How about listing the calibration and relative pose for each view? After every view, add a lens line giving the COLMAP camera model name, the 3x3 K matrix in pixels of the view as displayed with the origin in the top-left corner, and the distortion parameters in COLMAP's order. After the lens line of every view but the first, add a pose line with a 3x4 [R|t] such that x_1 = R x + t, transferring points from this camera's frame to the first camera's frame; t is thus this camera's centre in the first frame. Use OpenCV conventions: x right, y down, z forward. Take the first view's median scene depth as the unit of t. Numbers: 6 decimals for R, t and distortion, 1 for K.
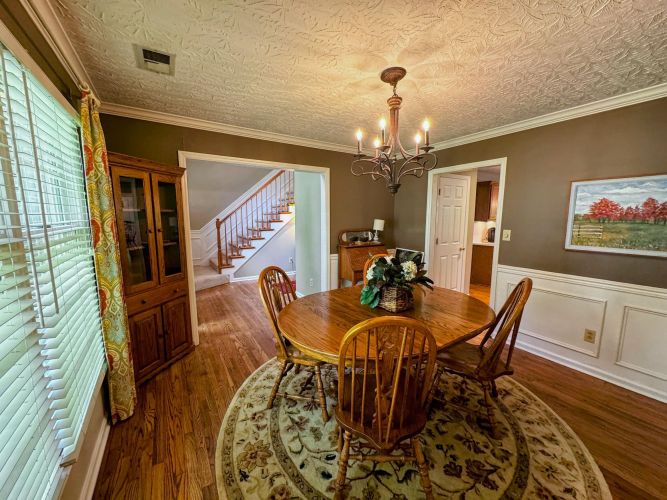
lens RADIAL K [[264.7, 0, 333.5], [0, 264.7, 250.0], [0, 0, 1]] dist [-0.001810, -0.000178]
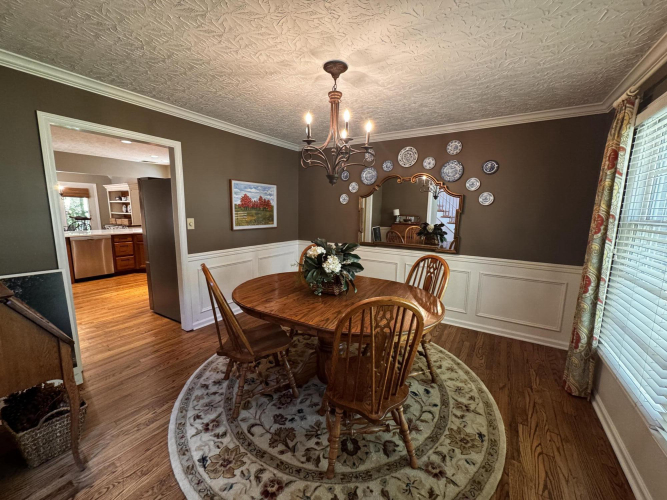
lens RADIAL K [[264.7, 0, 333.5], [0, 264.7, 250.0], [0, 0, 1]] dist [-0.001810, -0.000178]
pose [[-0.422913, -0.144397, 0.894591, -0.791744], [0.097017, 0.974333, 0.203133, -0.180006], [-0.900962, 0.172698, -0.398049, 1.533693]]
